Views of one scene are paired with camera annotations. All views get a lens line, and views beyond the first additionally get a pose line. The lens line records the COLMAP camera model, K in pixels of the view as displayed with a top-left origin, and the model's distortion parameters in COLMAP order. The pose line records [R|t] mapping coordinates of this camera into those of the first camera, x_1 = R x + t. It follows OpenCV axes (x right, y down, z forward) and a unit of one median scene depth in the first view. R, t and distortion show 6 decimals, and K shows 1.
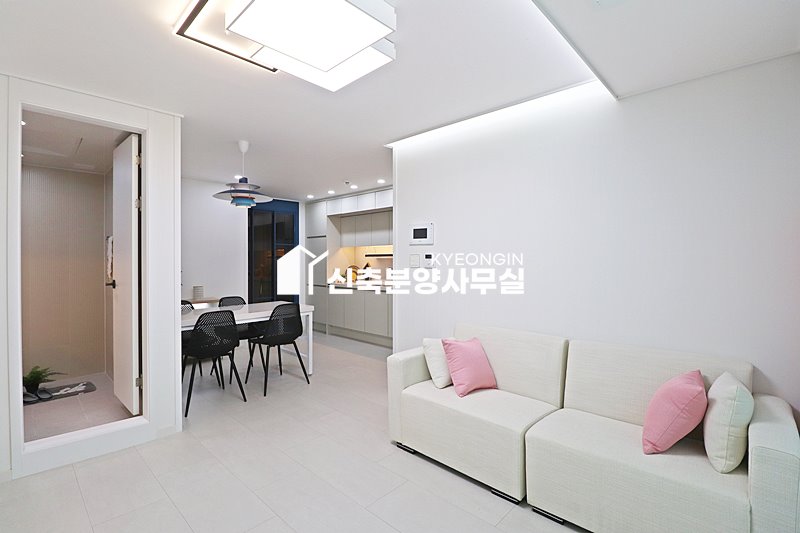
lens RADIAL K [[372.6, 0, 403.3], [0, 372.6, 260.6], [0, 0, 1]] dist [0.000611, -0.013749]
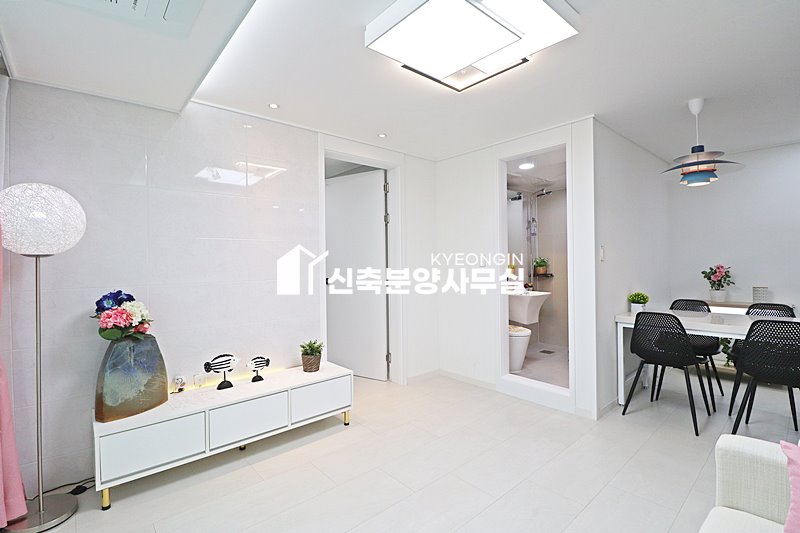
lens RADIAL K [[372.6, 0, 401.9], [0, 372.6, 260.0], [0, 0, 1]] dist [0.000611, -0.013749]
pose [[-0.093893, 0.002442, -0.995579, 0.398271], [0.015389, 0.999881, 0.001001, 0.002589], [0.995463, -0.015226, -0.093919, 0.465265]]
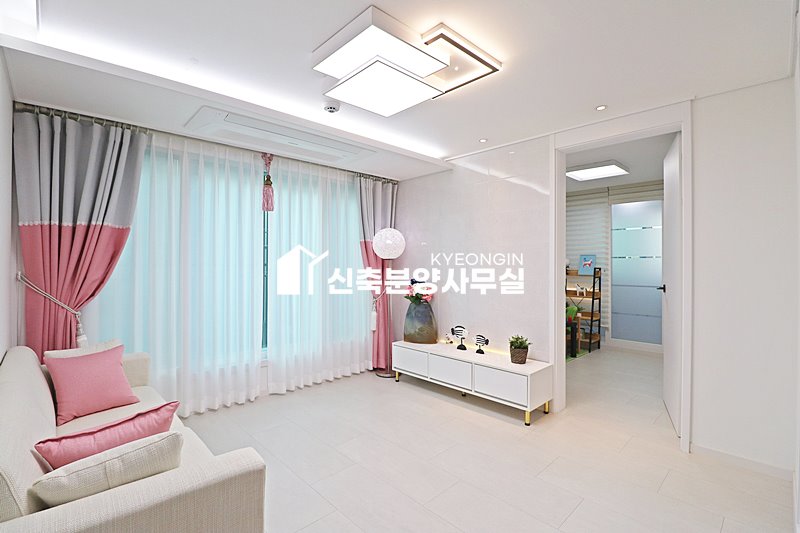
lens RADIAL K [[372.6, 0, 399.7], [0, 372.6, 261.9], [0, 0, 1]] dist [0.000611, -0.013749]
pose [[-0.998081, 0.000063, 0.061927, -0.192998], [-0.000508, 0.999958, -0.009203, 0.008835], [-0.061925, -0.009216, -0.998038, 1.133543]]
